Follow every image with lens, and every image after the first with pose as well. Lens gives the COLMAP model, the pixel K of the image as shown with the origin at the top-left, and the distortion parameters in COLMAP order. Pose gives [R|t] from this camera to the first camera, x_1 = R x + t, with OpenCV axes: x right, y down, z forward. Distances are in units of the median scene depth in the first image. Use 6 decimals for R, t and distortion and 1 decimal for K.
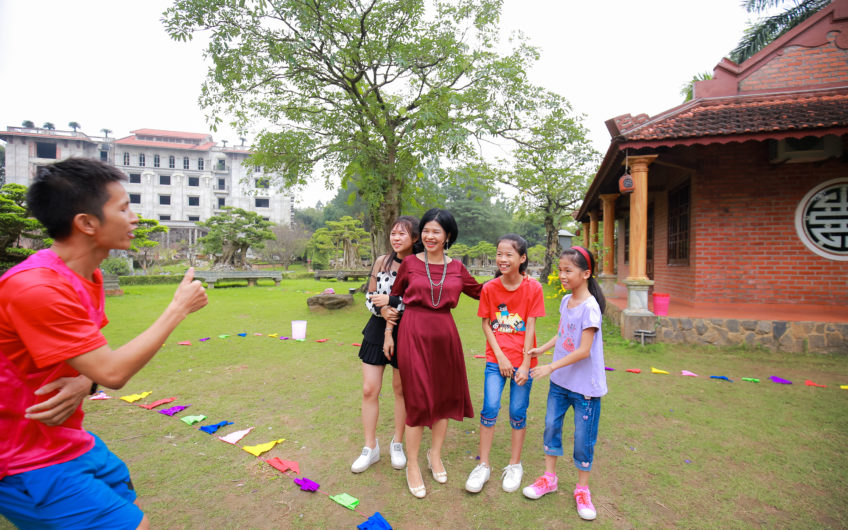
lens RADIAL K [[386.4, 0, 422.2], [0, 386.4, 265.2], [0, 0, 1]] dist [-0.026924, 0.002683]
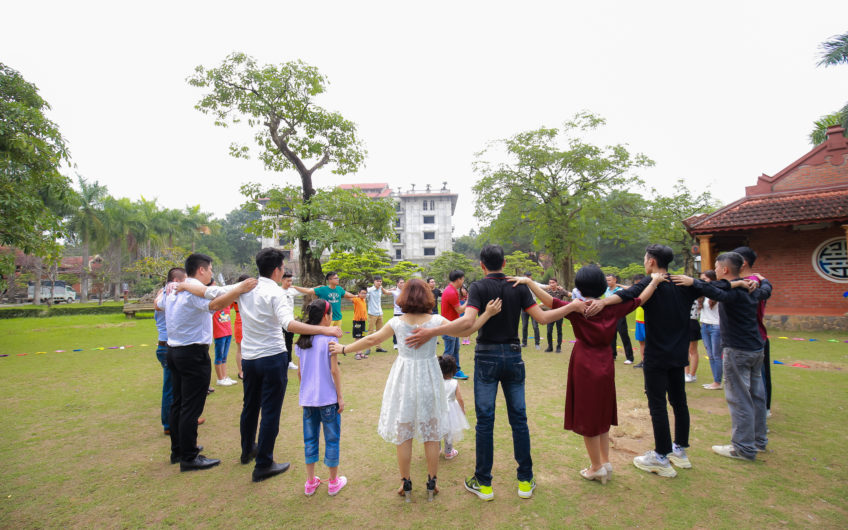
lens RADIAL K [[386.4, 0, 430.9], [0, 386.4, 267.3], [0, 0, 1]] dist [-0.026924, 0.002683]
pose [[0.941180, -0.035695, -0.336014, -0.110961], [0.019906, 0.998535, -0.050316, -0.034241], [0.337318, 0.040667, 0.940512, -1.254335]]
